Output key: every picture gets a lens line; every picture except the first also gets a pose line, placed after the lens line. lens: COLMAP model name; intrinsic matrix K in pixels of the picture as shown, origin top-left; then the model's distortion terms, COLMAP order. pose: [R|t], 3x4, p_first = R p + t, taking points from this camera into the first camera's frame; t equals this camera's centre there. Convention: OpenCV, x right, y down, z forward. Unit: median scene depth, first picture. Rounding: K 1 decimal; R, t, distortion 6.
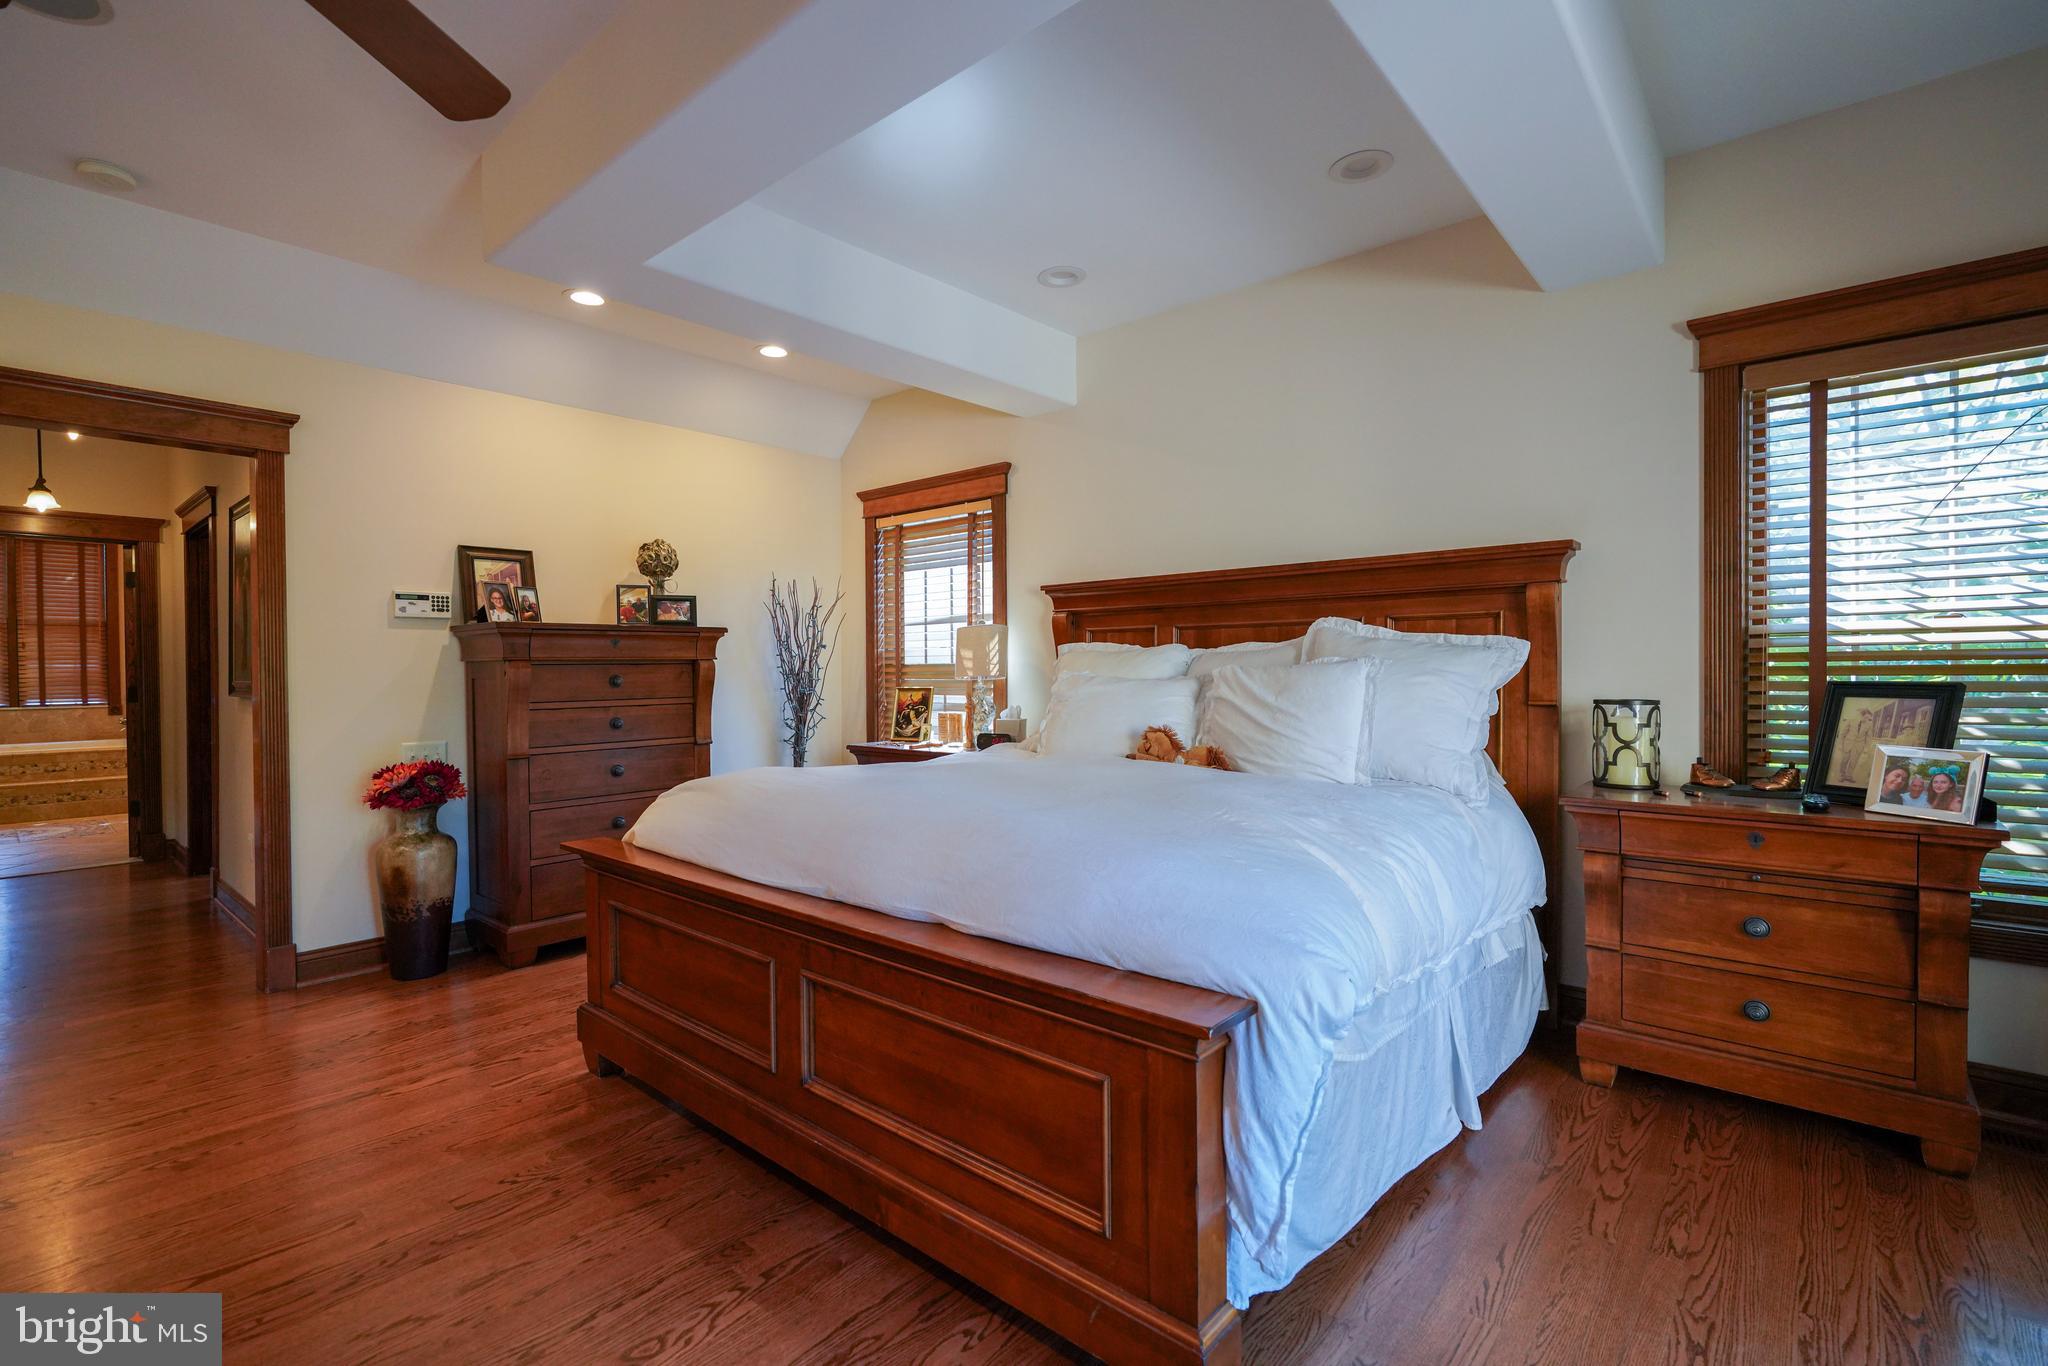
lens RADIAL K [[917.3, 0, 1017.8], [0, 917.3, 679.8], [0, 0, 1]] dist [-0.012822, 0.006110]
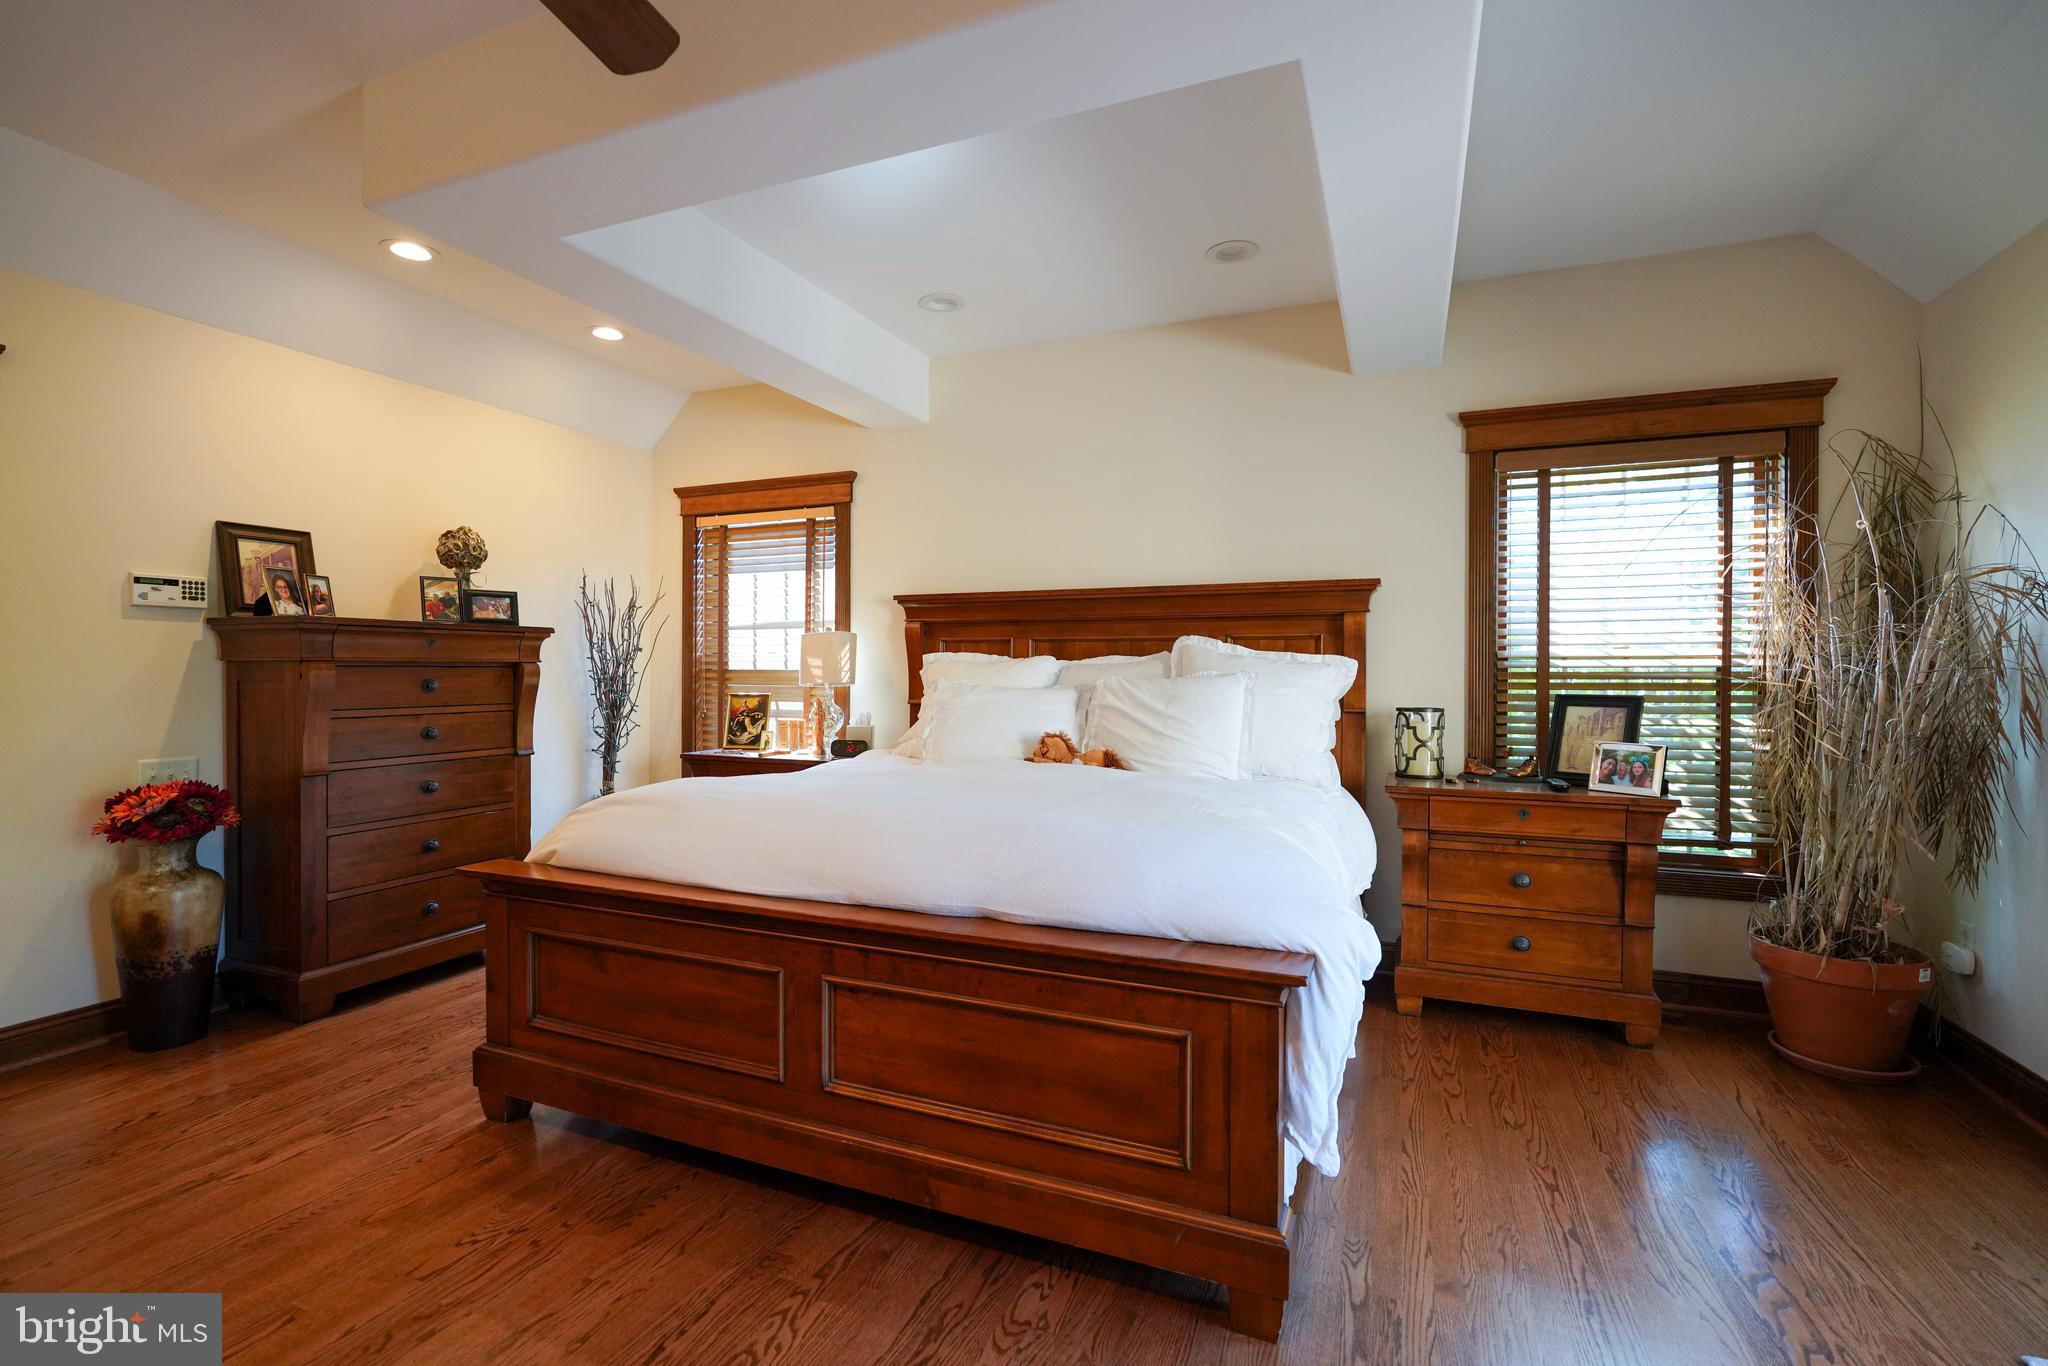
lens RADIAL K [[917.3, 0, 1020.4], [0, 917.3, 678.8], [0, 0, 1]] dist [-0.012822, 0.006110]
pose [[0.948942, 0.009705, 0.315301, -0.228733], [-0.007845, 0.999944, -0.007169, -0.004347], [-0.315353, 0.004330, 0.948965, -0.022728]]
